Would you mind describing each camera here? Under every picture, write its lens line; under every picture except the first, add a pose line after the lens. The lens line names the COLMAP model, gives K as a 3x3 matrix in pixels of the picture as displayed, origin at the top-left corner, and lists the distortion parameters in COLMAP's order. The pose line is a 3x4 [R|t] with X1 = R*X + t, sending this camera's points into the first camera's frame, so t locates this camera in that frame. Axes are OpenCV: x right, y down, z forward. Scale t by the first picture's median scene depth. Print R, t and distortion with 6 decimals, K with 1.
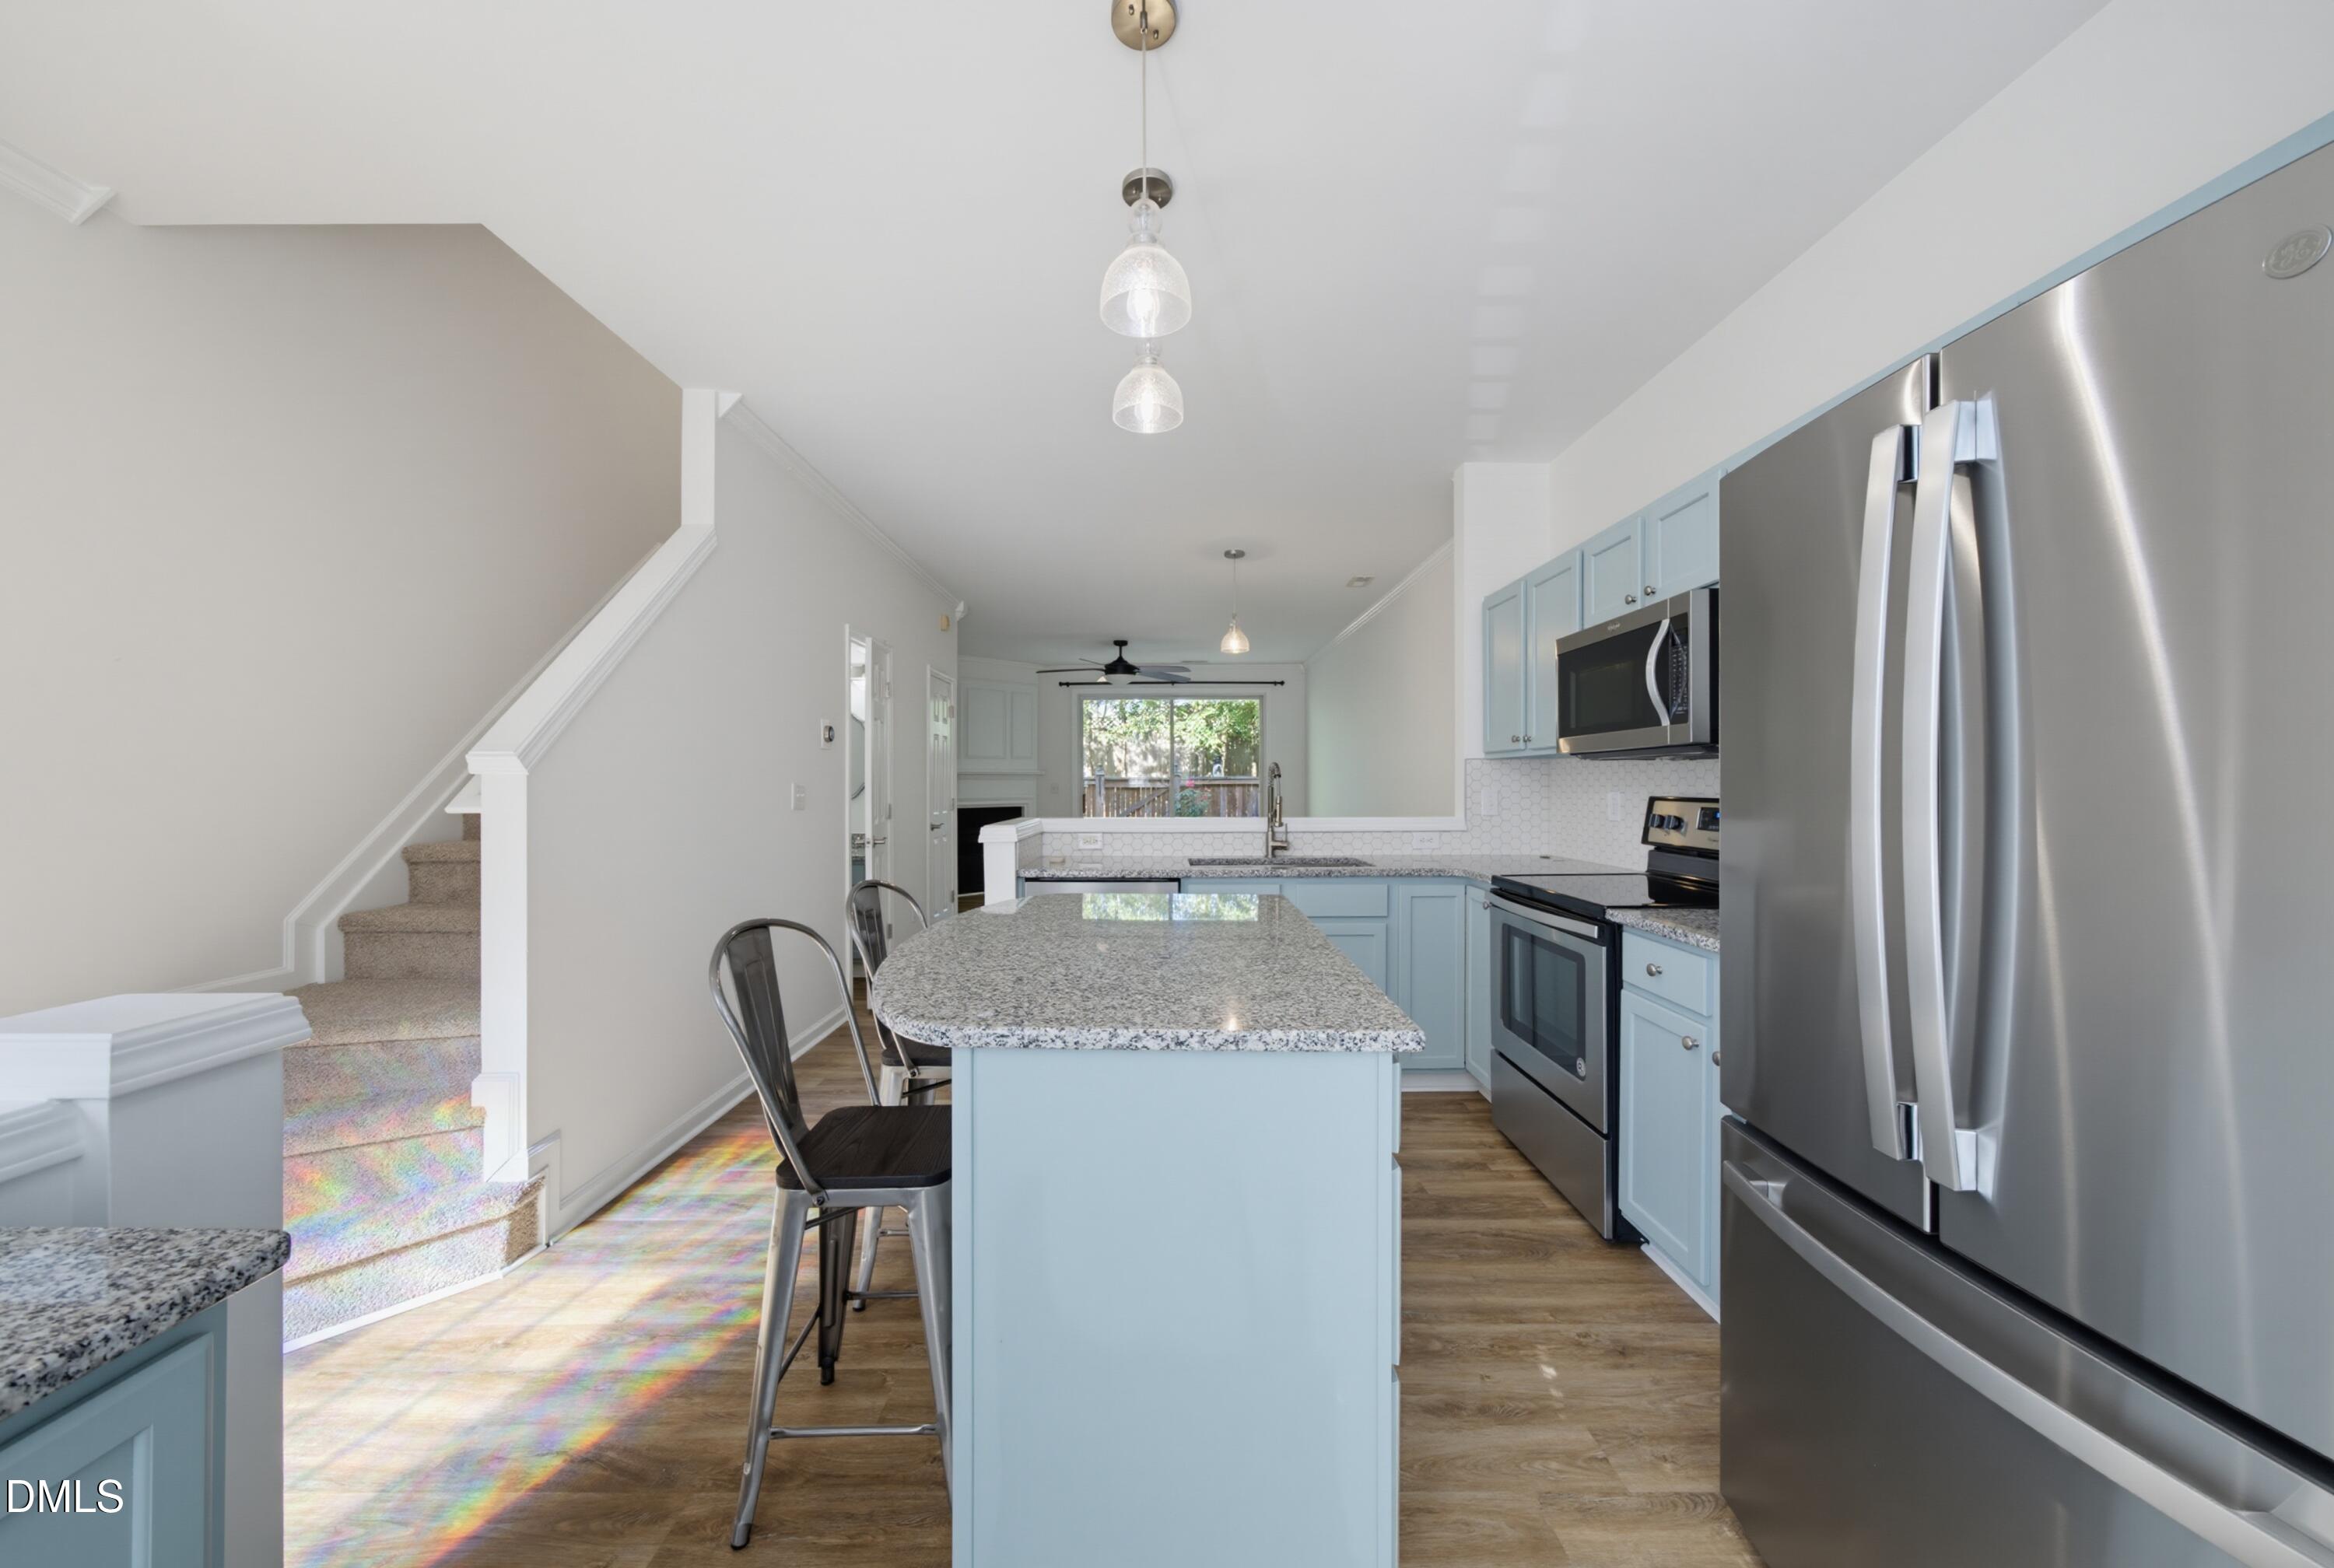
lens RADIAL K [[847.7, 0, 1167.0], [0, 847.7, 784.0], [0, 0, 1]] dist [-0.000457, -0.000012]
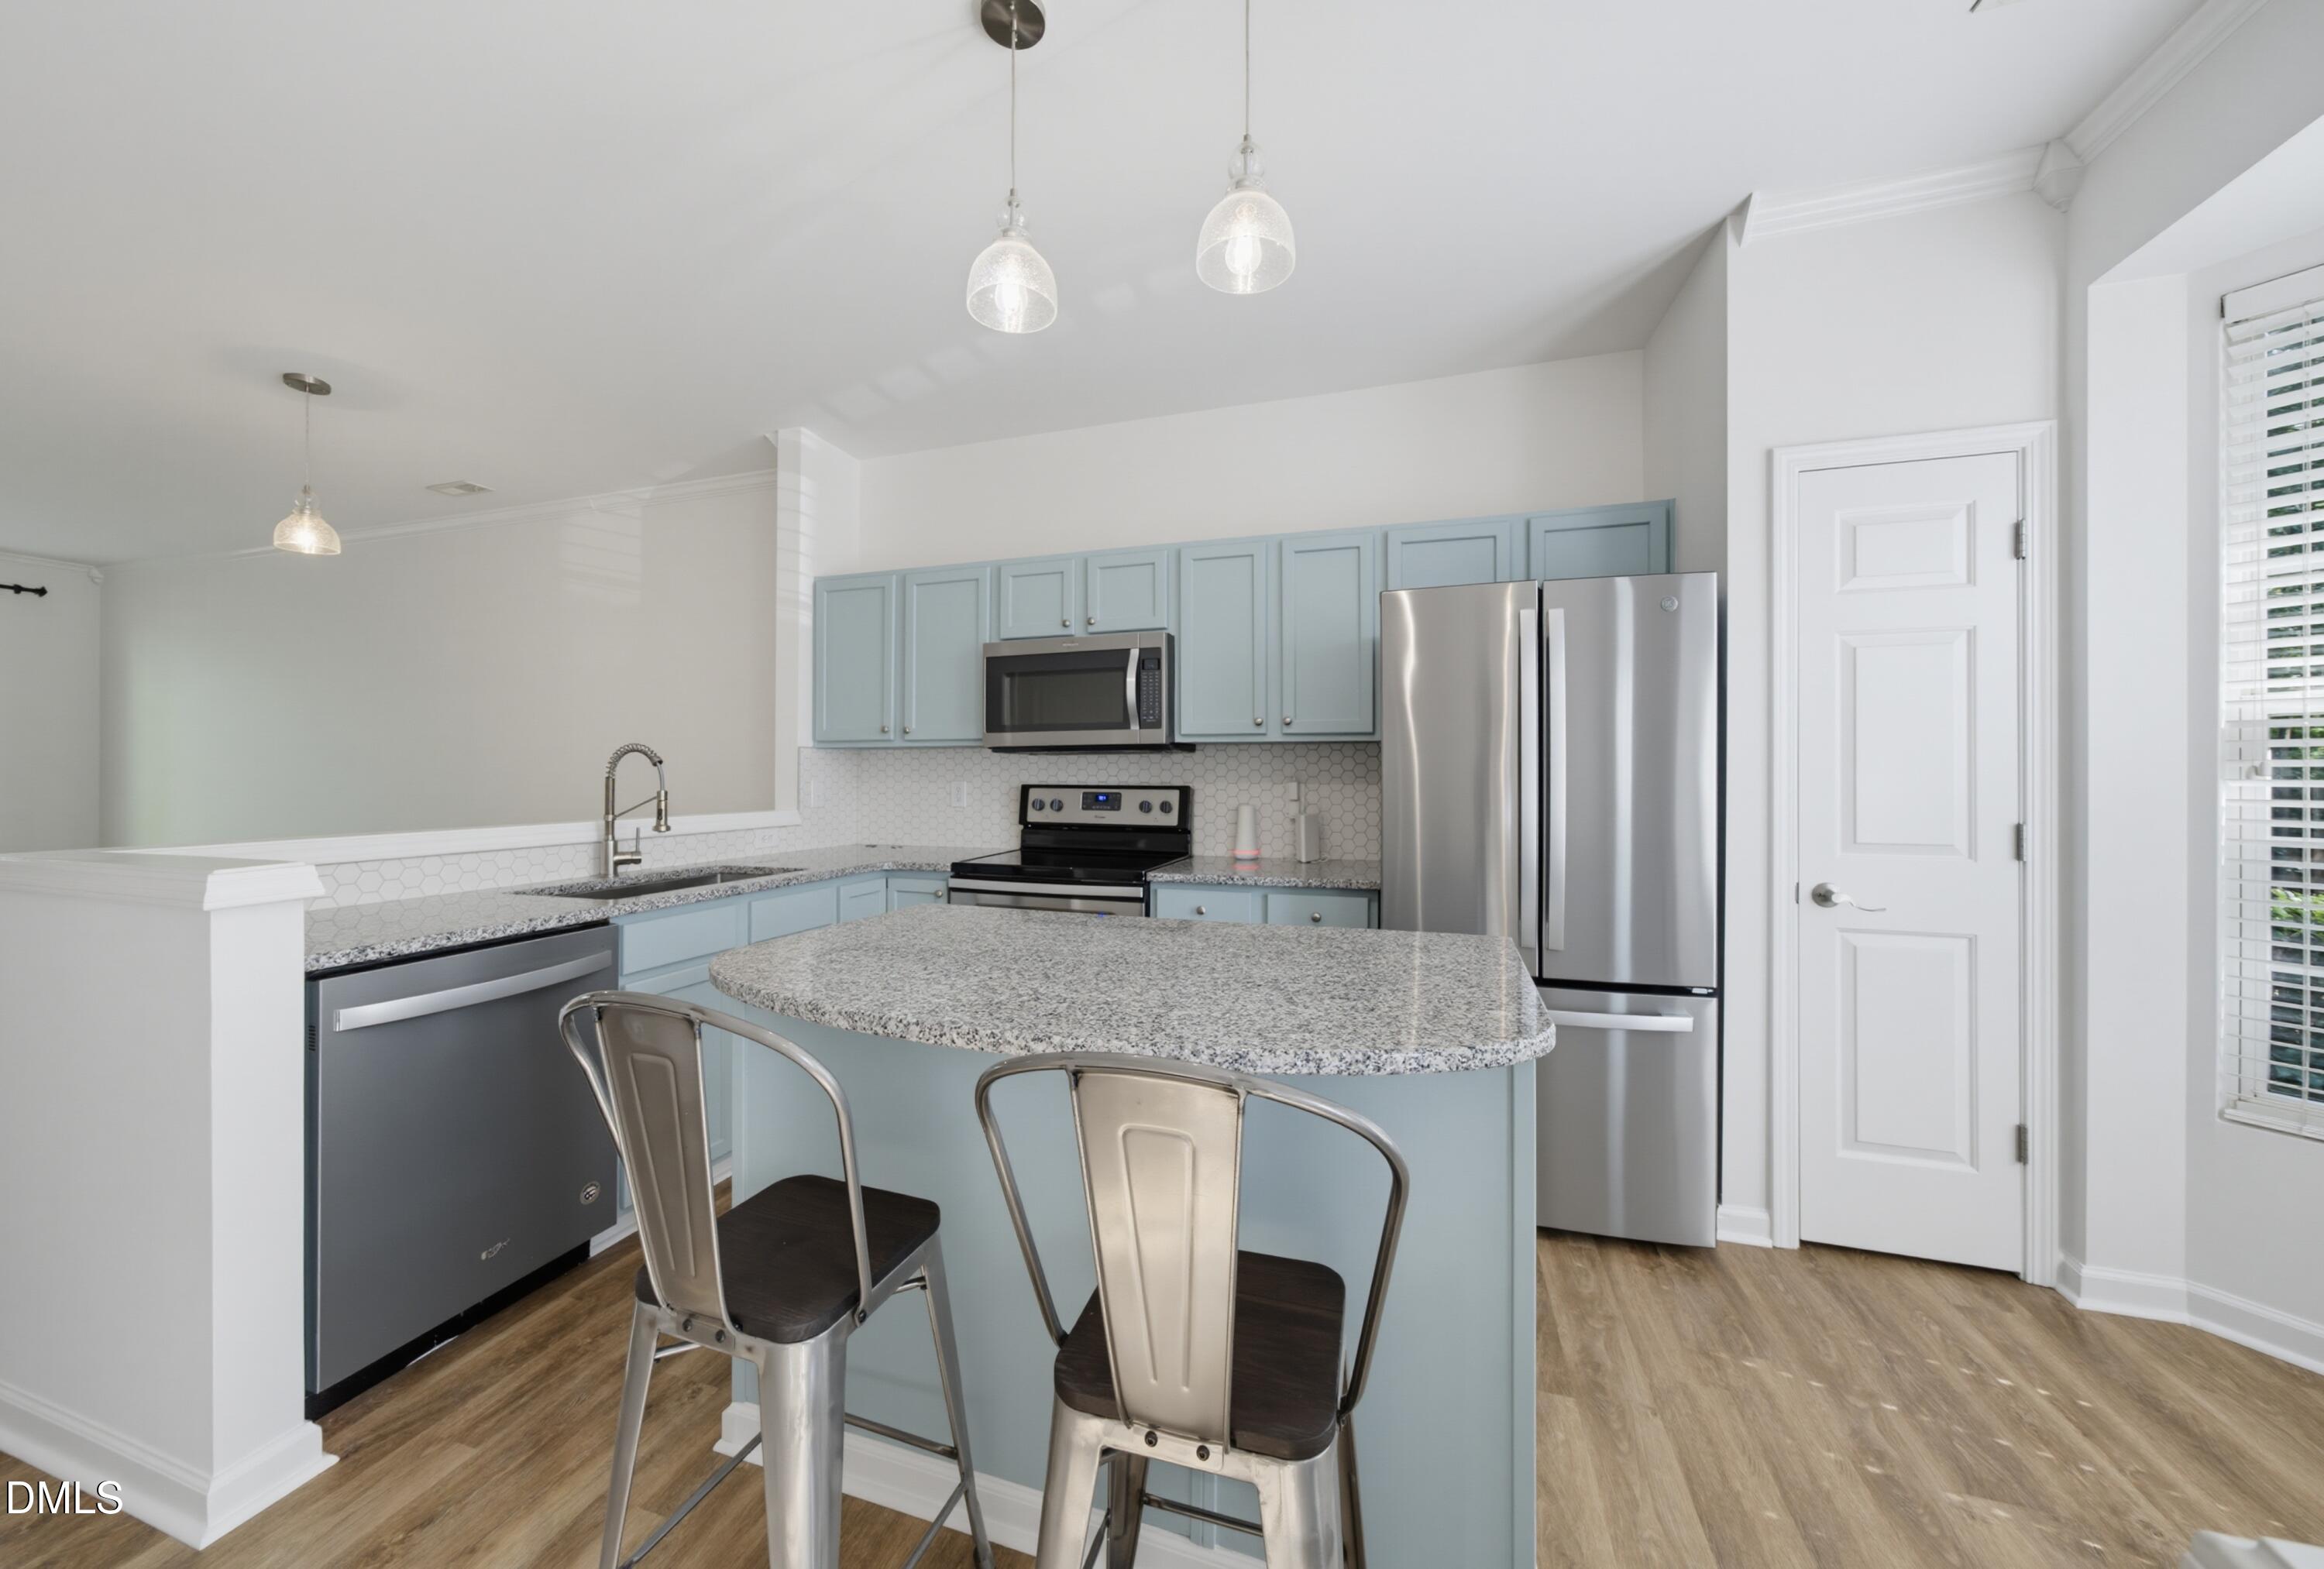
lens RADIAL K [[826.8, 0, 1162.0], [0, 826.8, 784.5], [0, 0, 1]] dist [0.000370, 0.000037]
pose [[0.318236, -0.005920, 0.947993, -0.460027], [-0.001003, 0.999978, 0.006582, 0.005869], [-0.948011, -0.003046, 0.318223, 0.411642]]
